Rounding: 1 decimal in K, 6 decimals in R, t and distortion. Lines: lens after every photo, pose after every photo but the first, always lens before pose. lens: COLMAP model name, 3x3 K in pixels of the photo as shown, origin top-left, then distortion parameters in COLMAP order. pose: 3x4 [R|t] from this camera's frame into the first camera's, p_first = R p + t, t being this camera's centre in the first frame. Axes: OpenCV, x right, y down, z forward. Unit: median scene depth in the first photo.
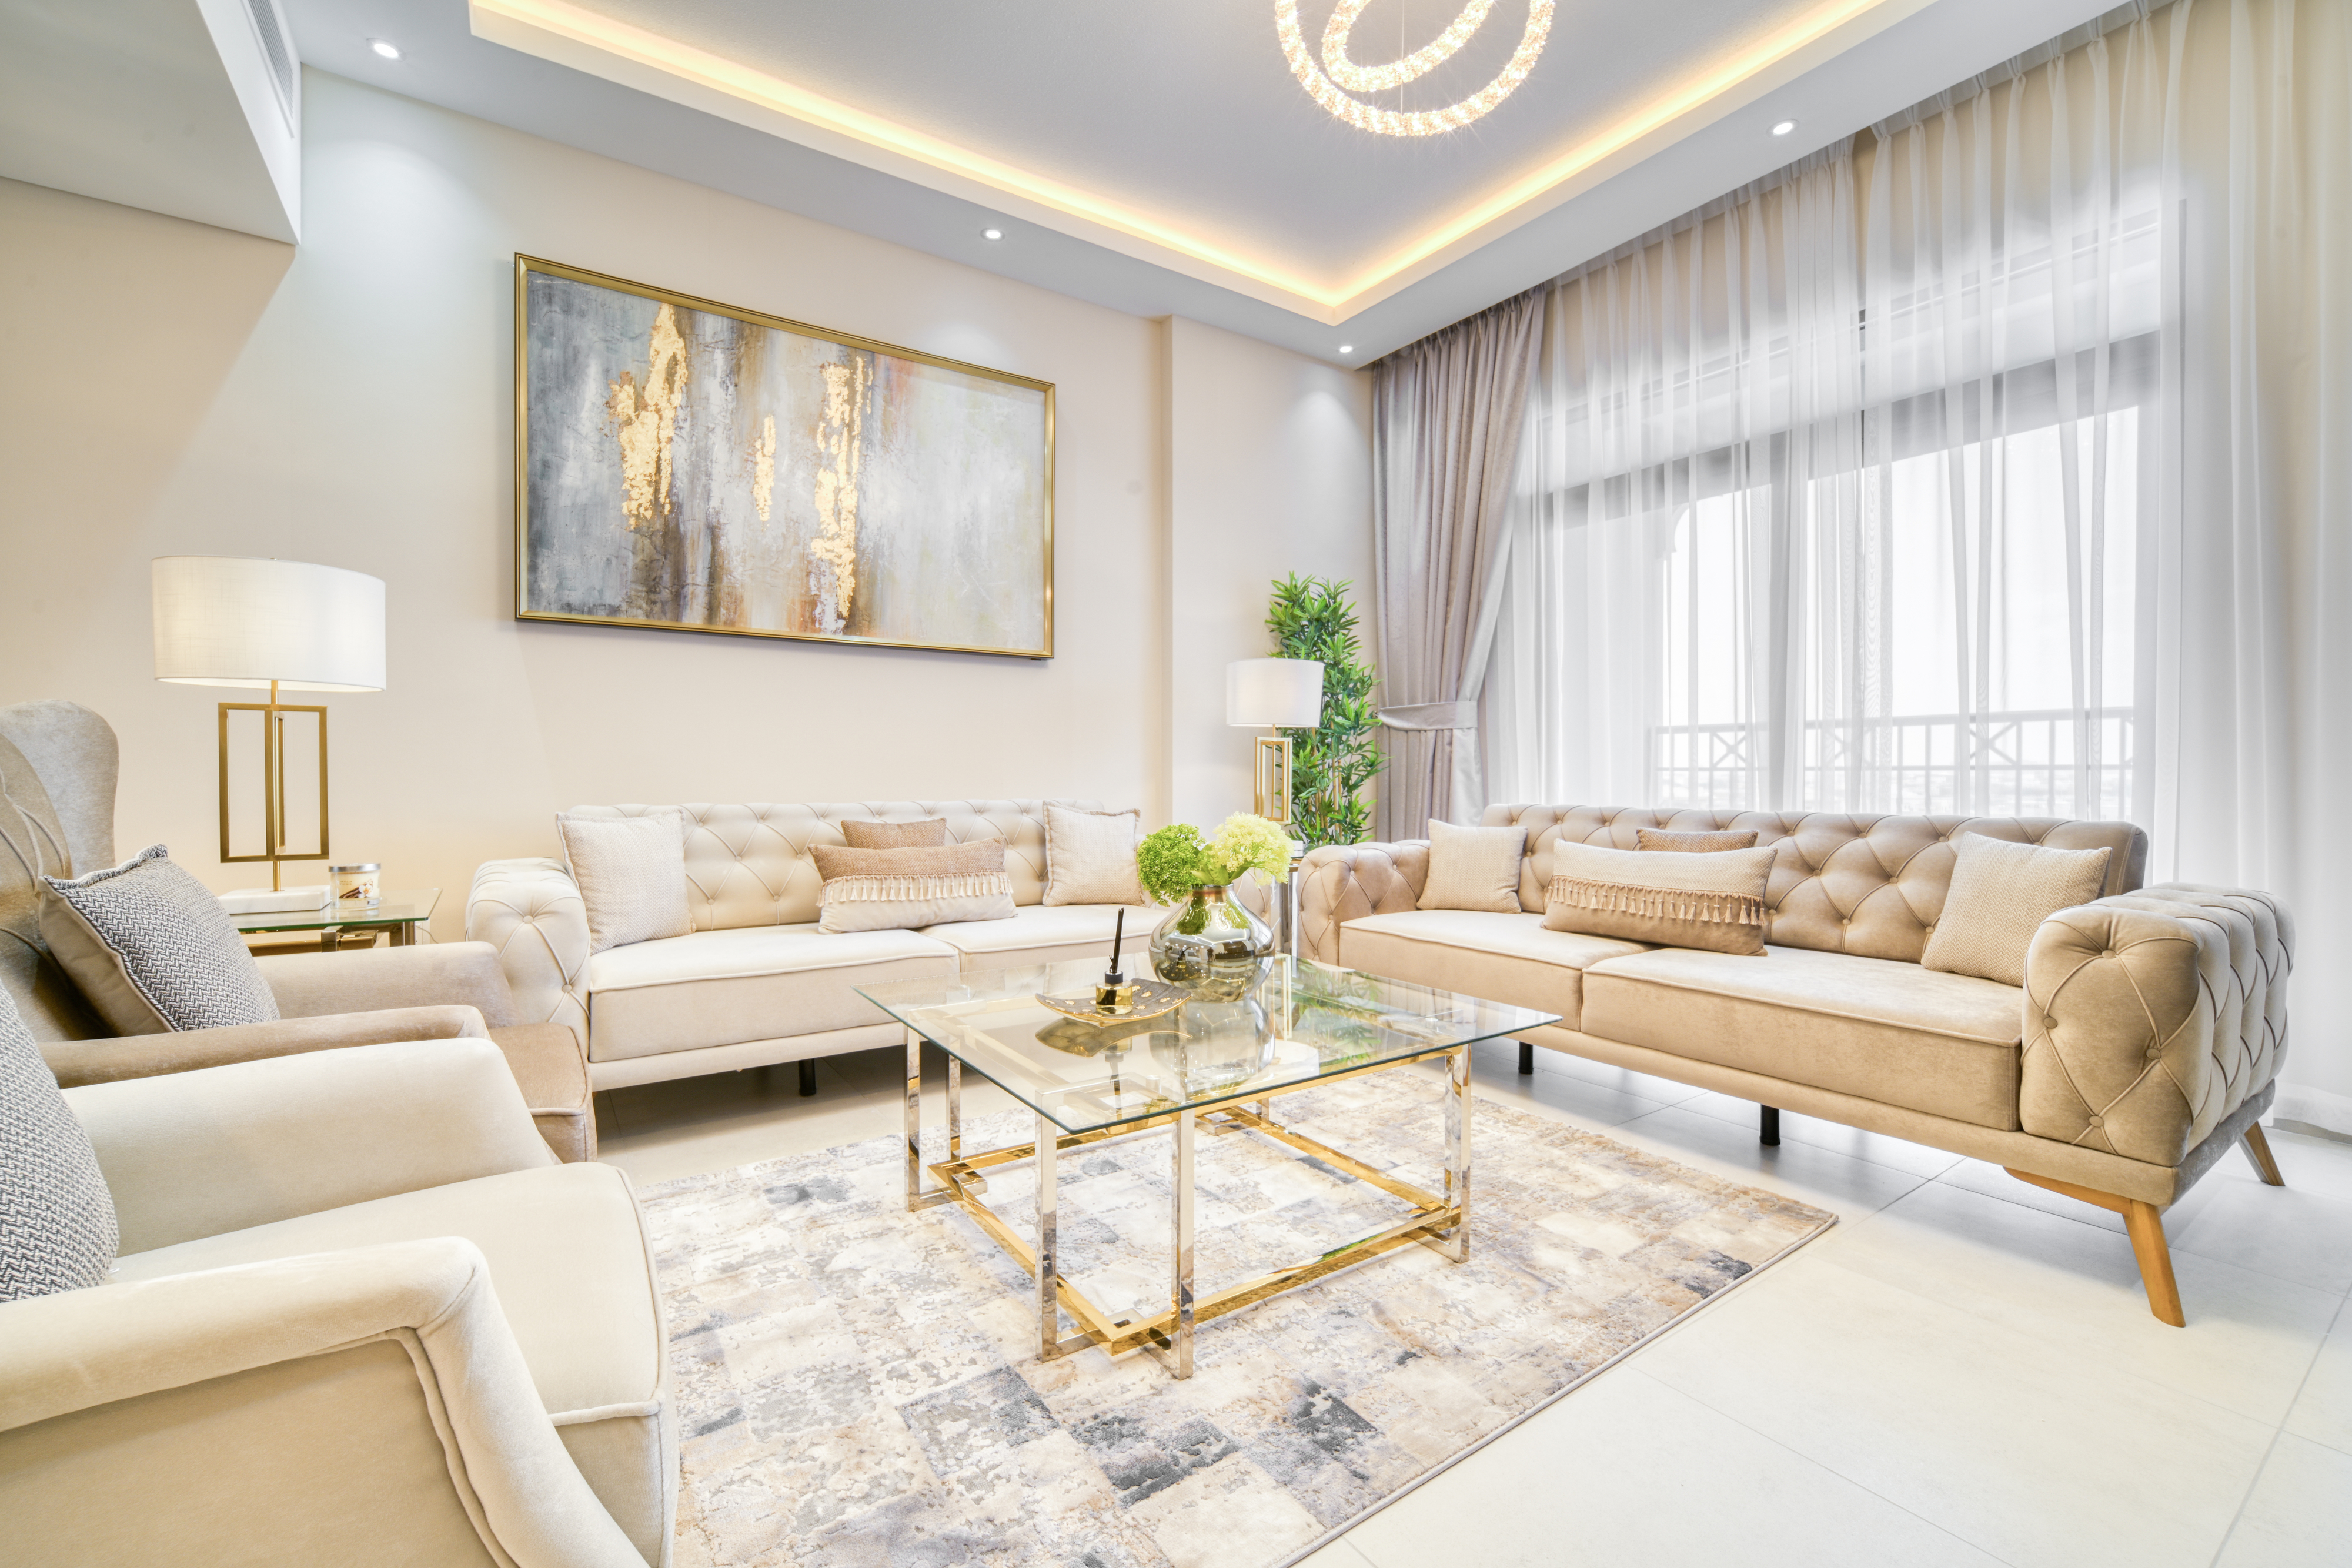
lens RADIAL K [[990.1, 0, 1182.0], [0, 990.1, 778.4], [0, 0, 1]] dist [-0.010091, 0.000668]
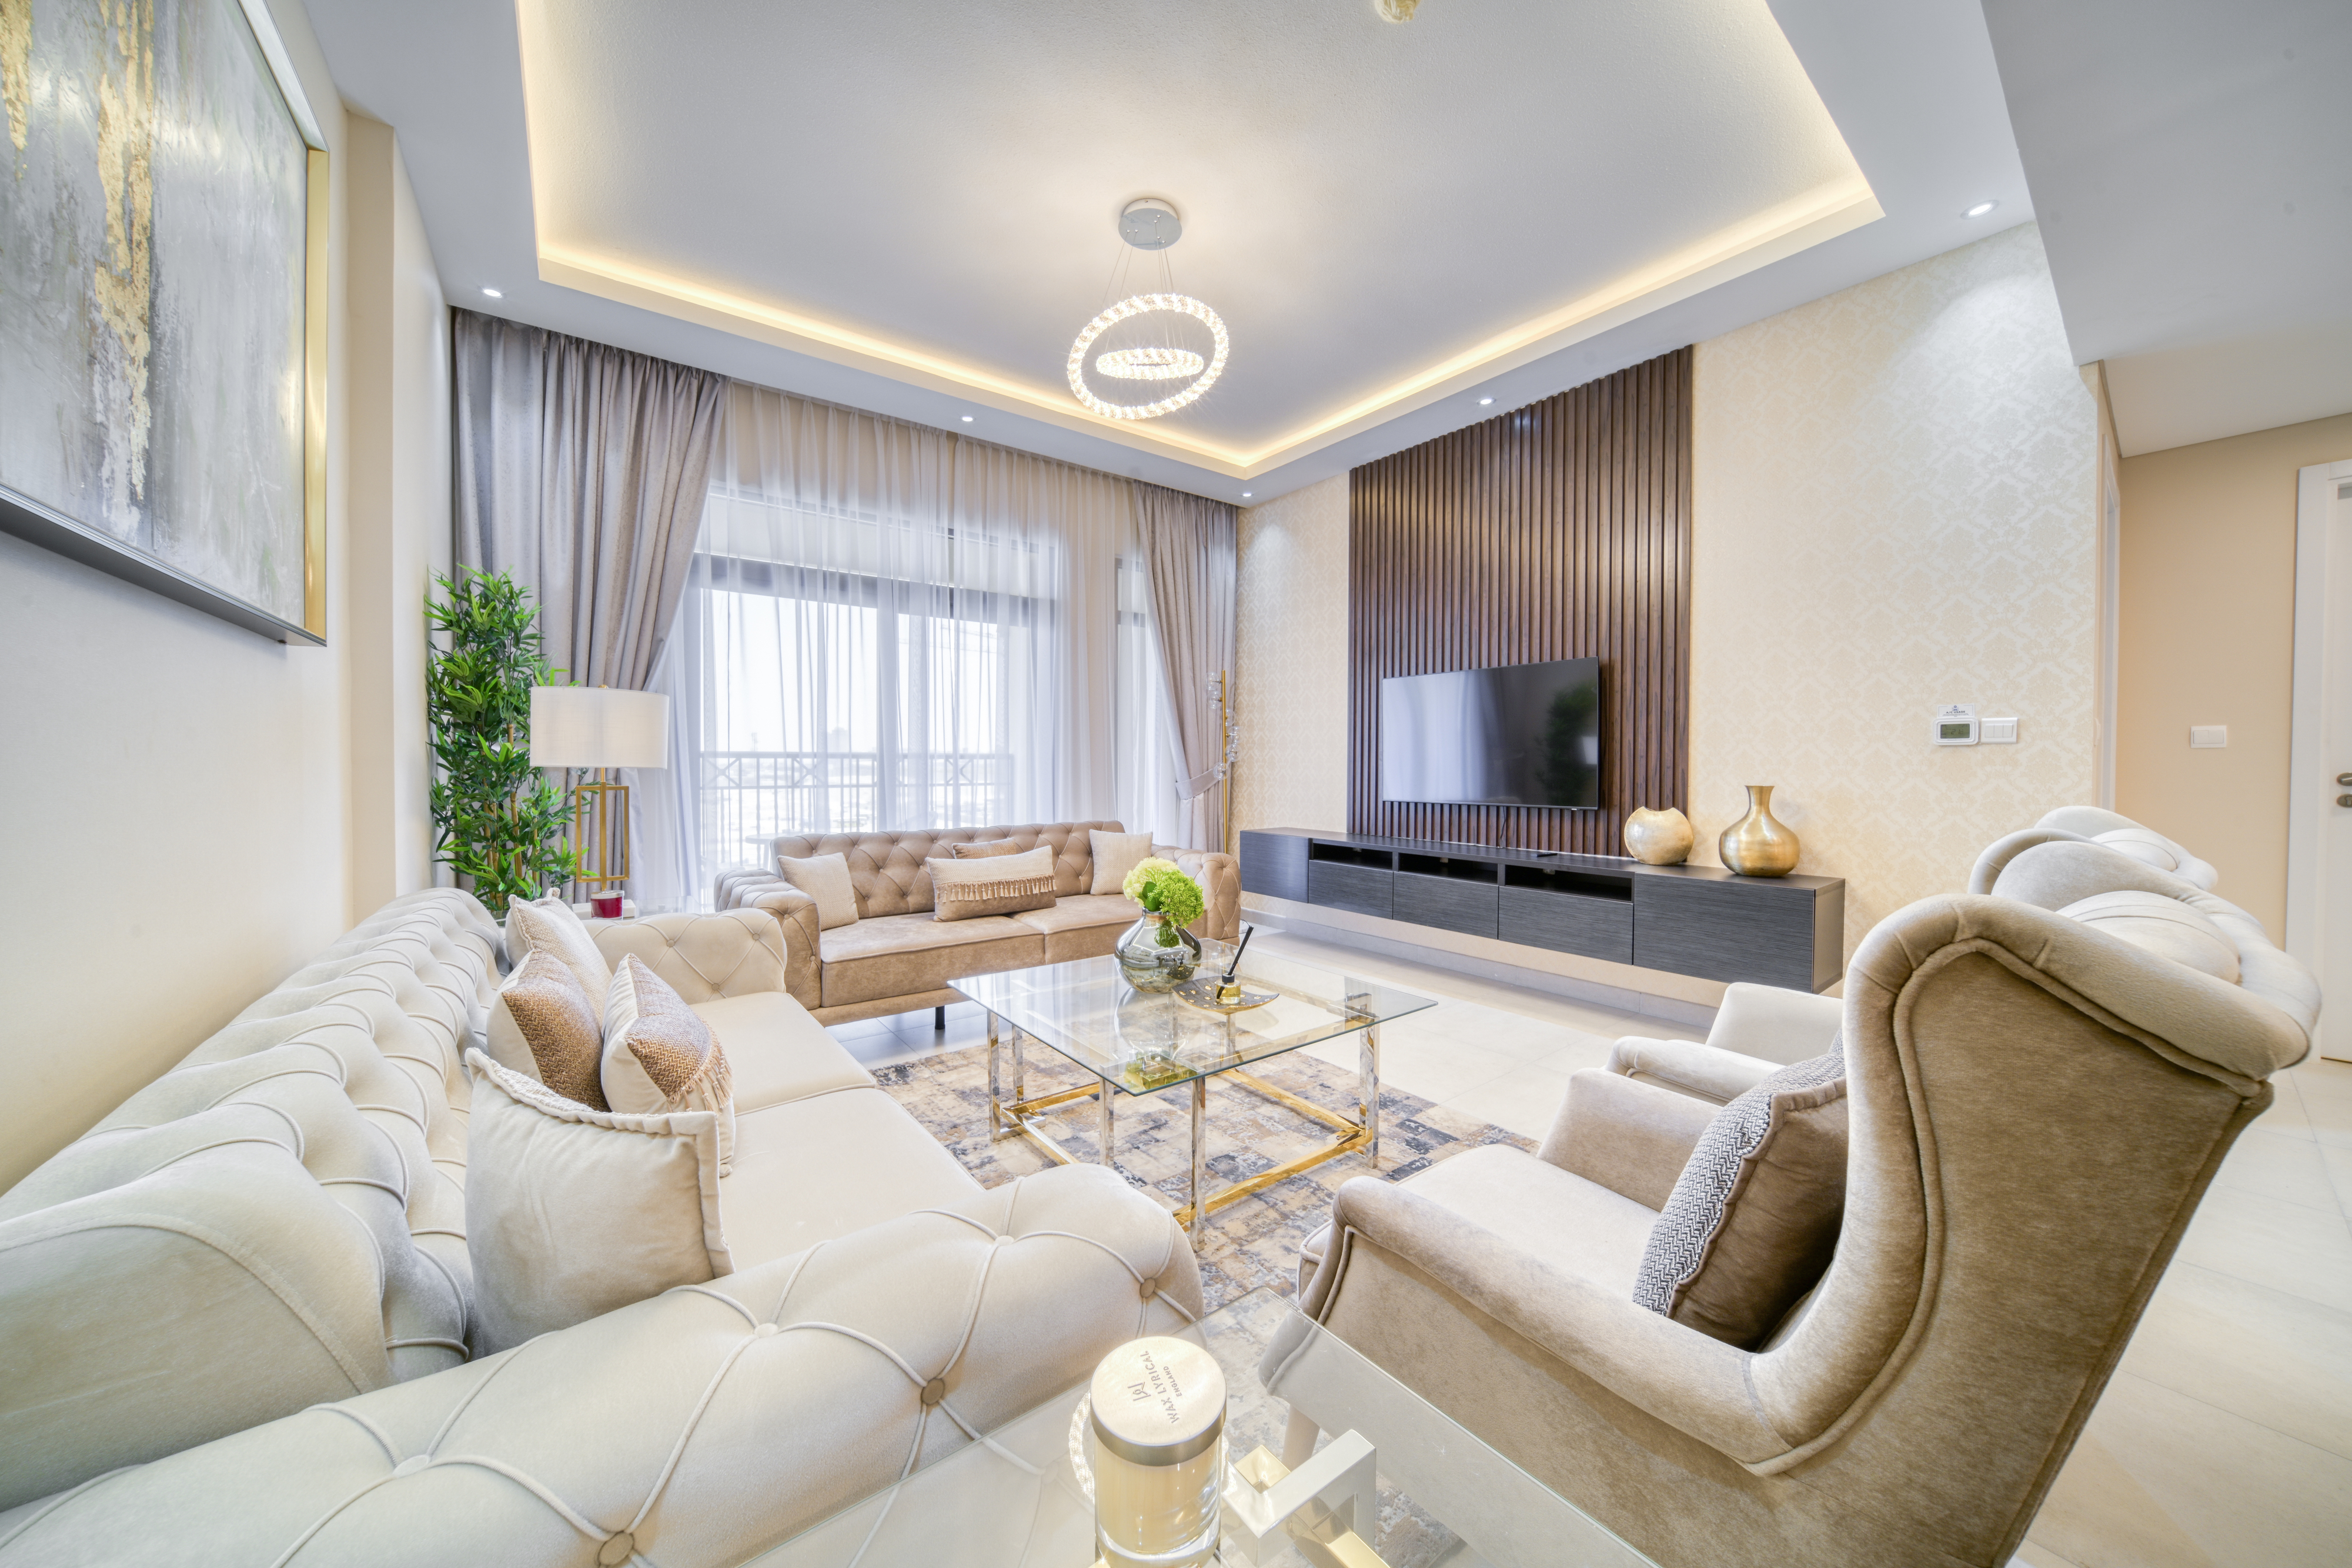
lens RADIAL K [[799.1, 0, 1180.7], [0, 799.1, 781.6], [0, 0, 1]] dist [-0.009017, 0.000052]
pose [[-0.049303, -0.020521, 0.998573, -0.867026], [0.001752, 0.999786, 0.020633, -0.077772], [-0.998782, 0.002767, -0.049257, 0.791632]]
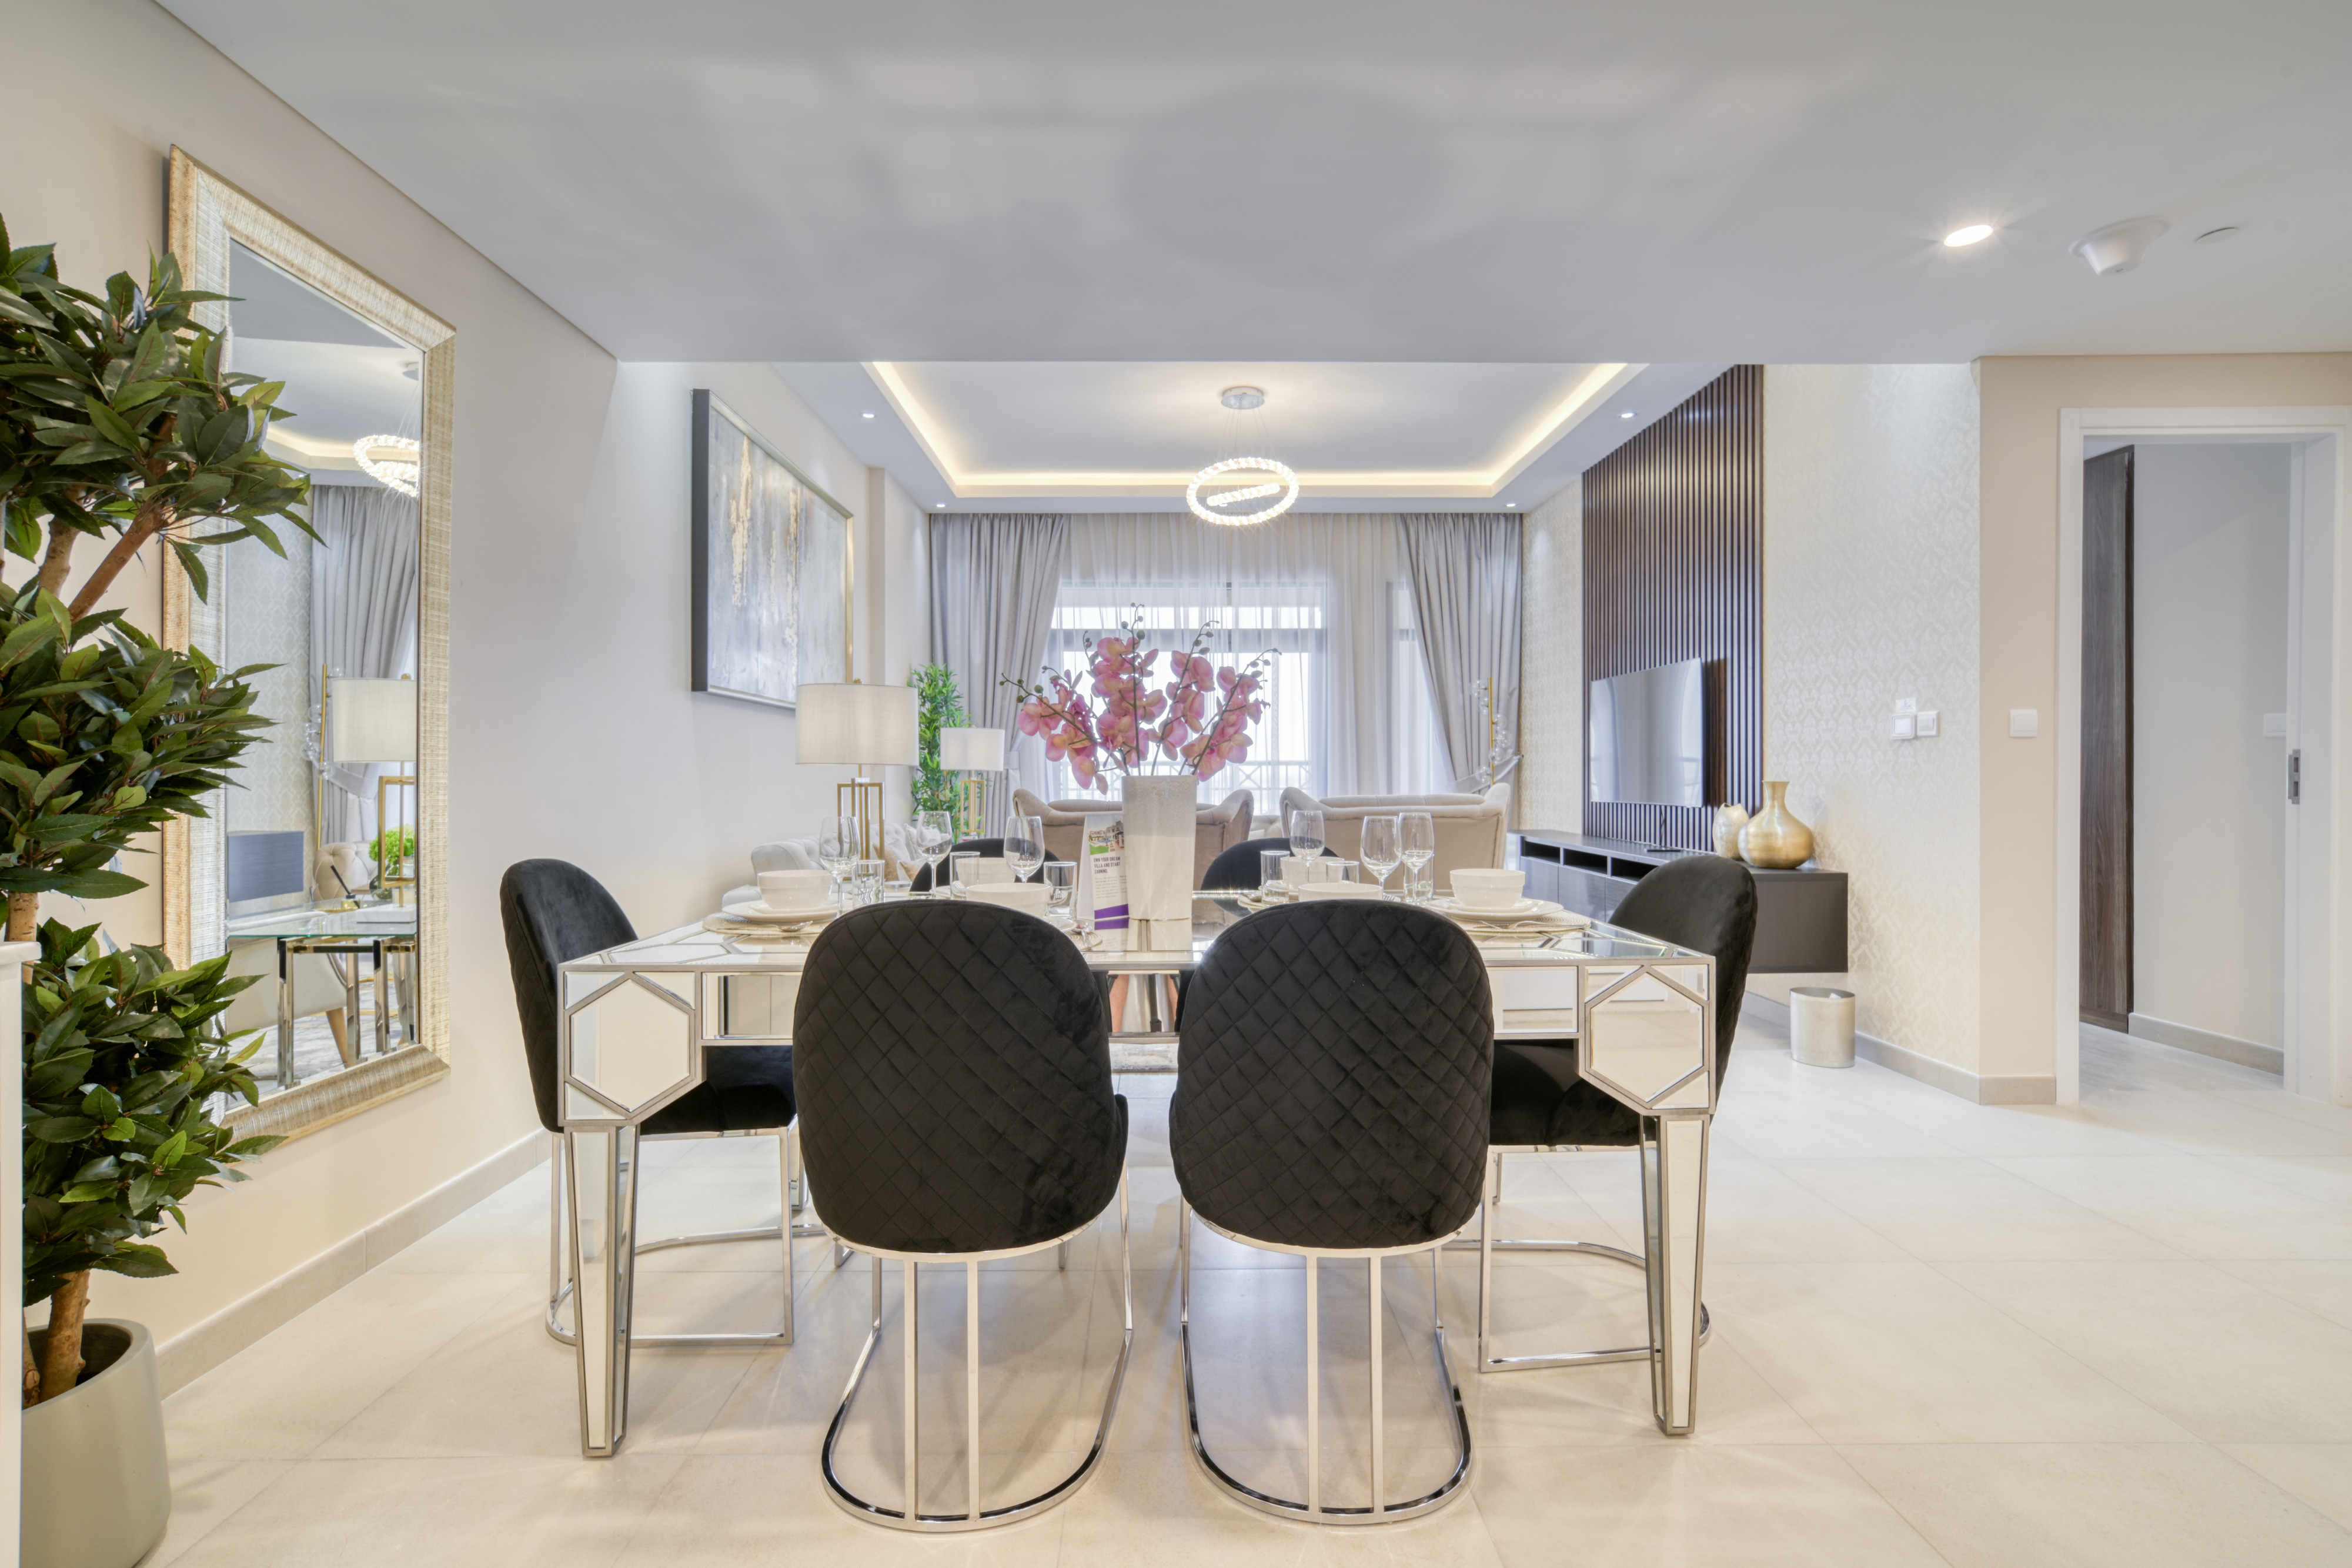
lens RADIAL K [[1042.3, 0, 1200.0], [0, 1042.3, 779.9], [0, 0, 1]] dist [0.003858, 0.001747]
pose [[0.532868, -0.002437, 0.846195, -1.542262], [0.004607, 0.999989, -0.000022, -0.051824], [-0.846186, 0.003910, 0.532874, -0.209278]]
